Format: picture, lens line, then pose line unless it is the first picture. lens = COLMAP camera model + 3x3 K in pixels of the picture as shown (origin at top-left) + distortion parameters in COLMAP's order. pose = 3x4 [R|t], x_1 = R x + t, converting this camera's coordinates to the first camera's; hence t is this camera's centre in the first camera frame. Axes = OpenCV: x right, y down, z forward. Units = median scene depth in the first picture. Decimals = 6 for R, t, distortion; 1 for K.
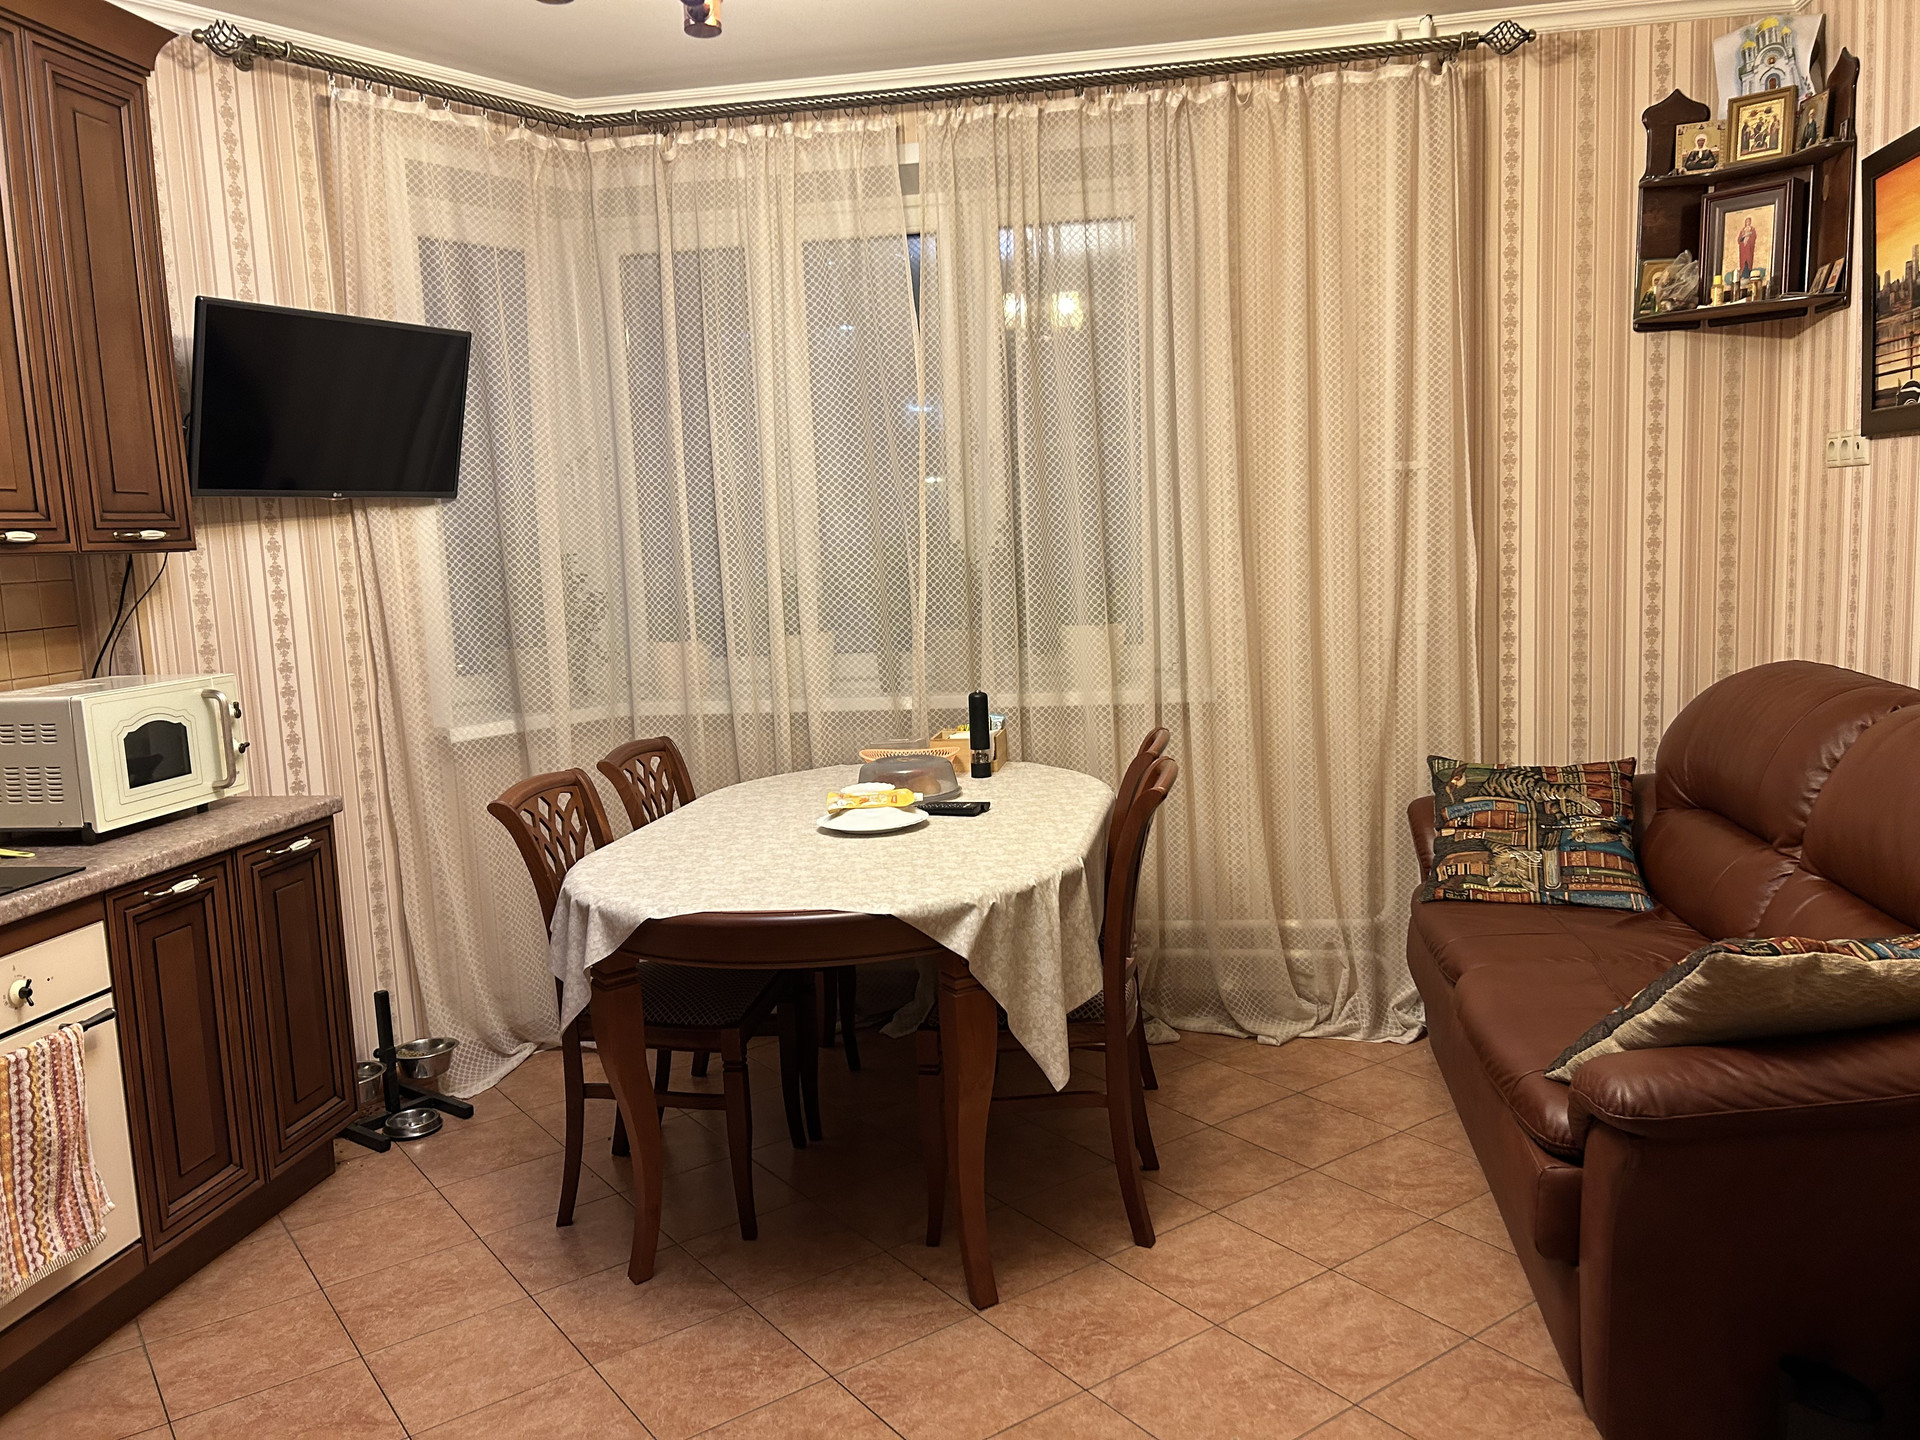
lens RADIAL K [[1470.9, 0, 967.7], [0, 1470.9, 711.7], [0, 0, 1]] dist [0.005765, -0.002698]
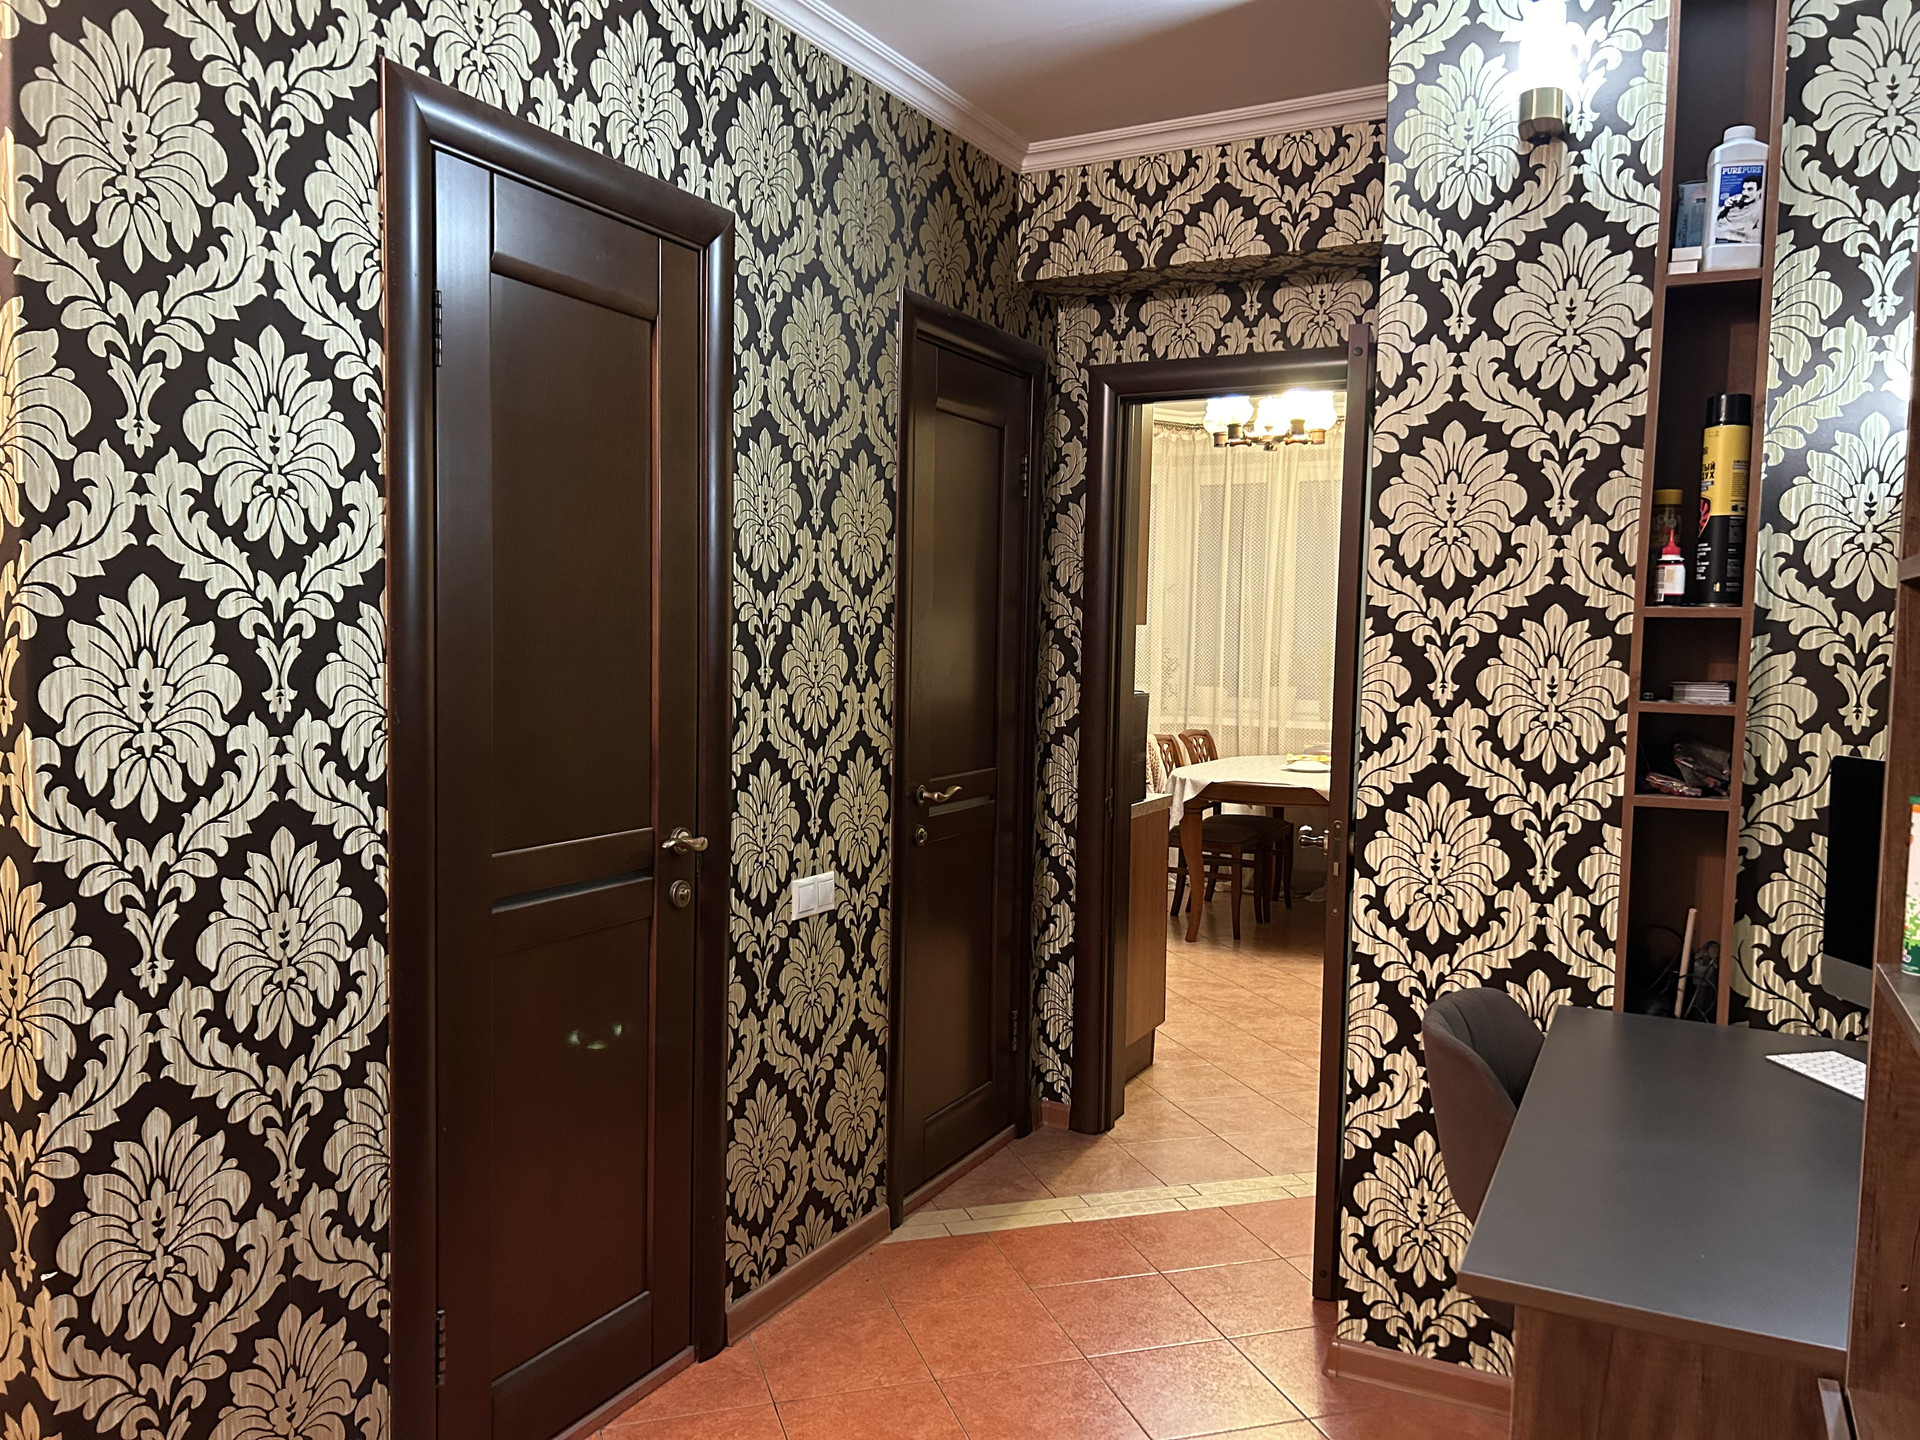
lens RADIAL K [[1470.9, 0, 969.1], [0, 1470.9, 729.6], [0, 0, 1]] dist [0.005765, -0.002698]
pose [[0.951001, 0.079451, -0.298804, 0.080569], [-0.097826, 0.994092, -0.047023, 0.134382], [0.293302, 0.073949, 0.953155, -0.948861]]
